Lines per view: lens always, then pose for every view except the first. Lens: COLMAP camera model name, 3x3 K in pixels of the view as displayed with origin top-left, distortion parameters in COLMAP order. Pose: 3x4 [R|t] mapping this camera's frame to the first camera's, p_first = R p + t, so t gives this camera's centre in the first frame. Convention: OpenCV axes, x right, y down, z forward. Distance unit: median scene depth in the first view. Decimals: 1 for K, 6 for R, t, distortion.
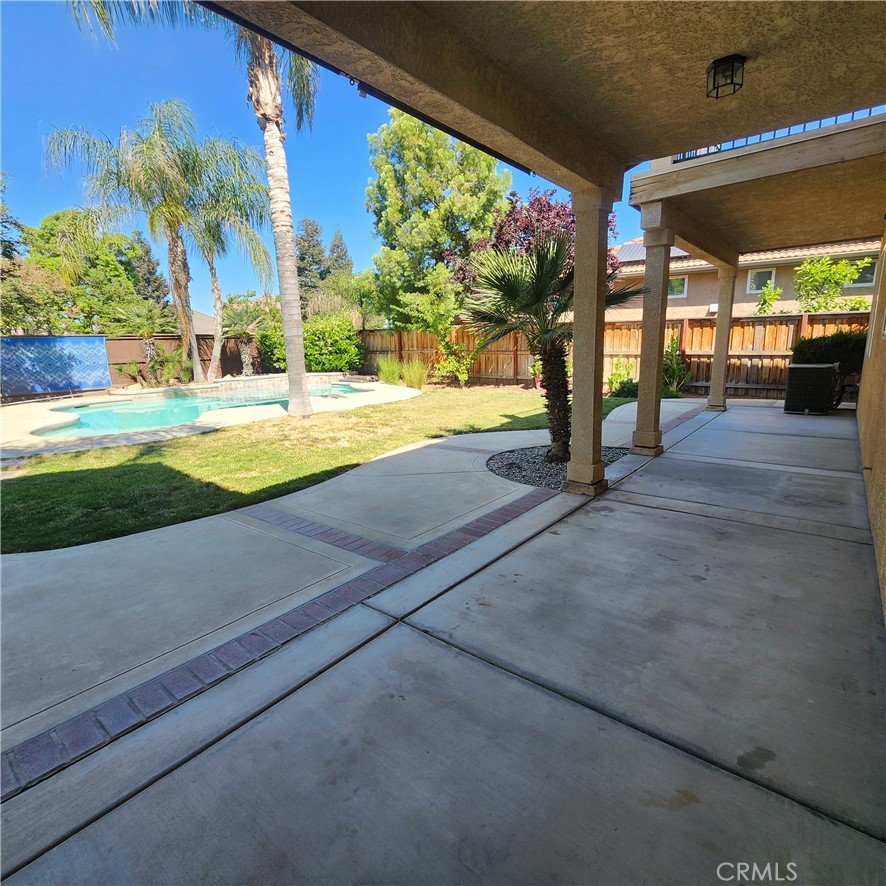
lens RADIAL K [[482.5, 0, 446.3], [0, 482.5, 439.9], [0, 0, 1]] dist [0.000206, 0.002025]
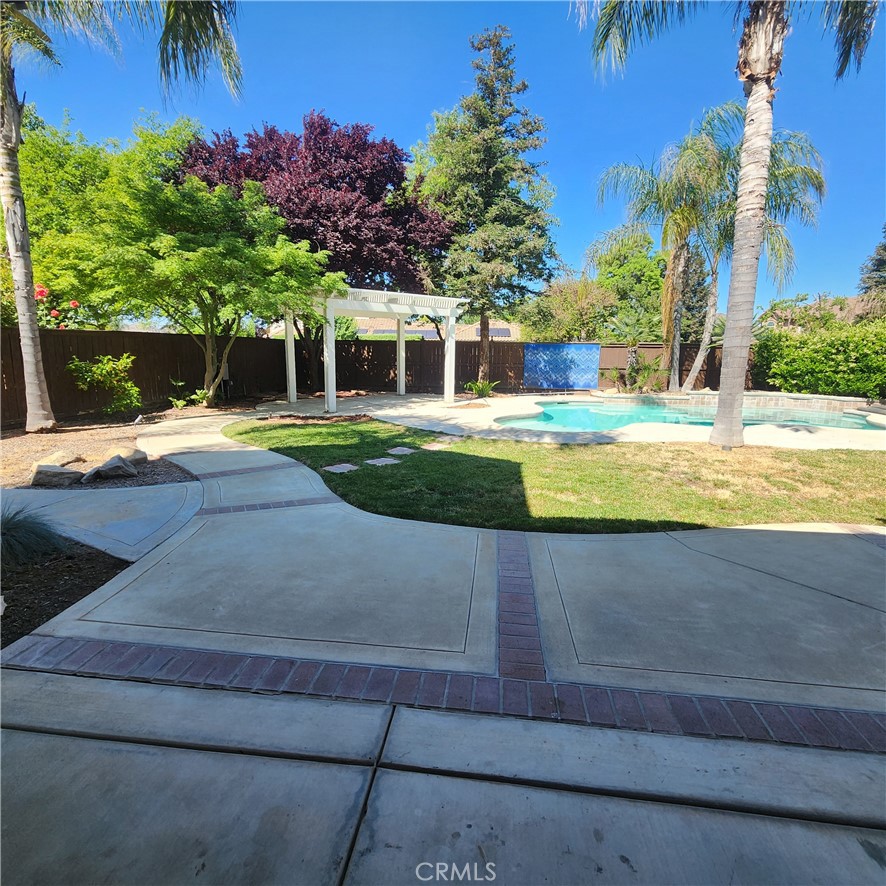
lens RADIAL K [[482.5, 0, 446.3], [0, 482.5, 439.9], [0, 0, 1]] dist [0.000206, 0.002025]
pose [[0.536883, 0.179862, -0.824261, 0.206475], [-0.194116, 0.977132, 0.086782, -0.072319], [0.821021, 0.113410, 0.559520, 0.307356]]
